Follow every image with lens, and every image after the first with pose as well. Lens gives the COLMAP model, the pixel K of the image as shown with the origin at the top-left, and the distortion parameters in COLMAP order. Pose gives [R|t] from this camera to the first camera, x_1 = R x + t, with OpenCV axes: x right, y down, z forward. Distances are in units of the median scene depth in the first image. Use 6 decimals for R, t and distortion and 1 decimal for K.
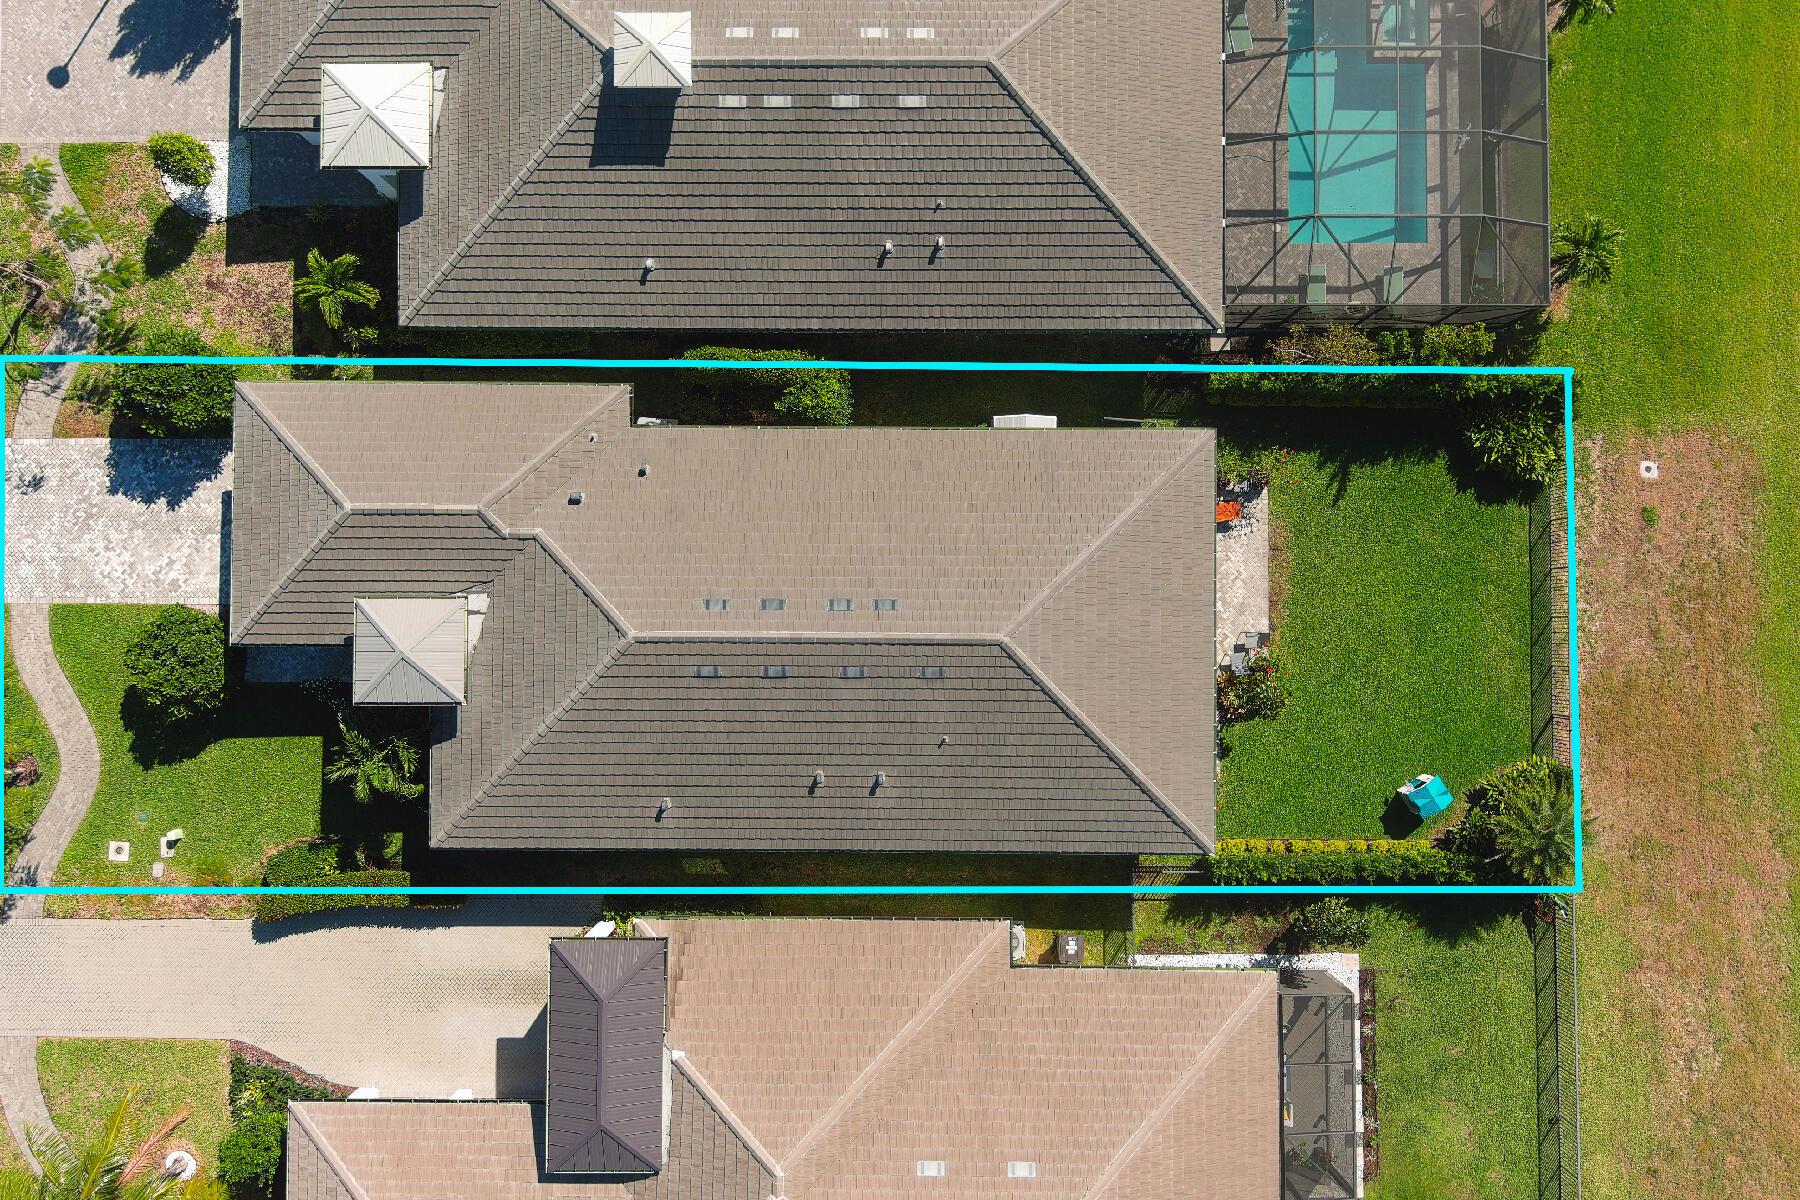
lens RADIAL K [[1494.7, 0, 900.3], [0, 1494.7, 573.0], [0, 0, 1]] dist [0.004567, 0.000836]
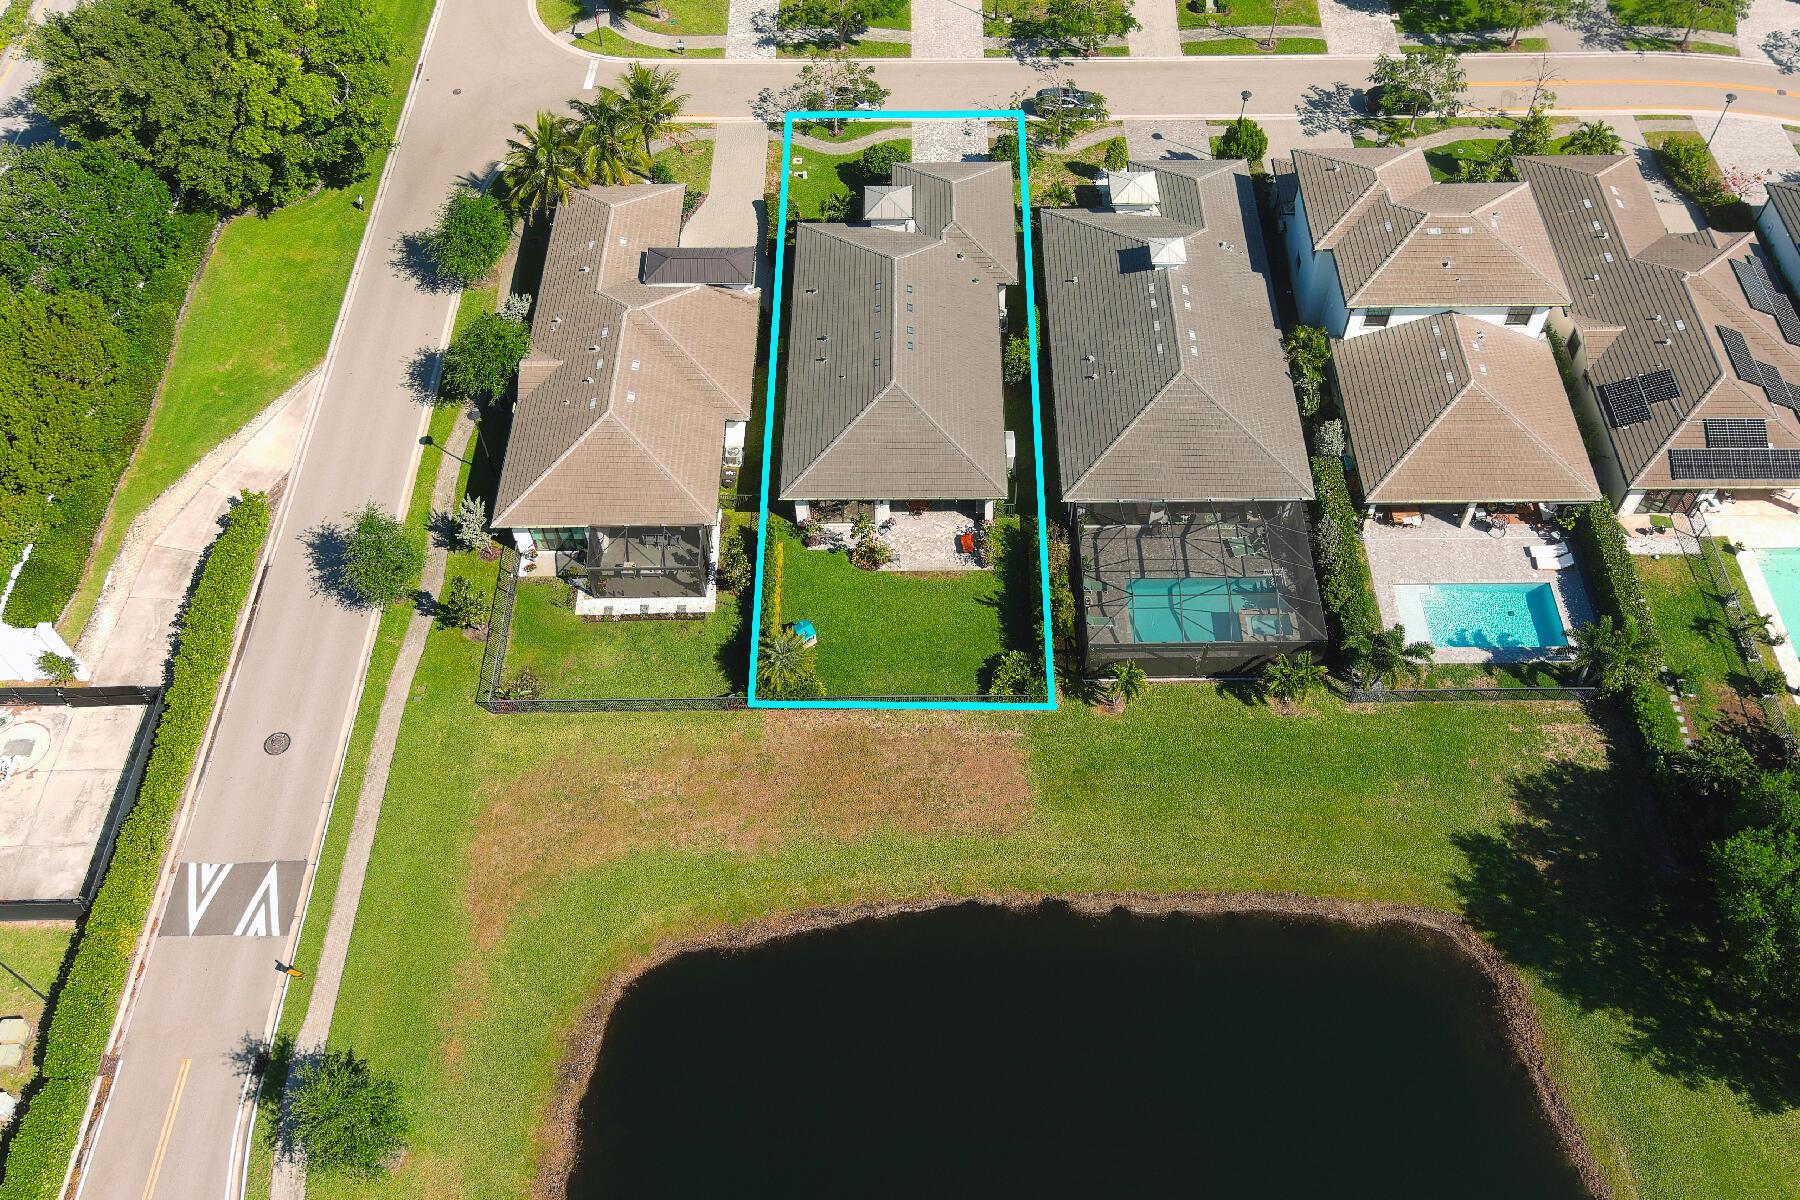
lens RADIAL K [[1494.7, 0, 900.3], [0, 1494.7, 573.0], [0, 0, 1]] dist [0.004567, 0.000836]
pose [[0.007405, 0.798143, -0.602422, 1.384704], [-0.999395, 0.026374, 0.022658, -0.000339], [0.033972, 0.601890, 0.797856, -0.420207]]
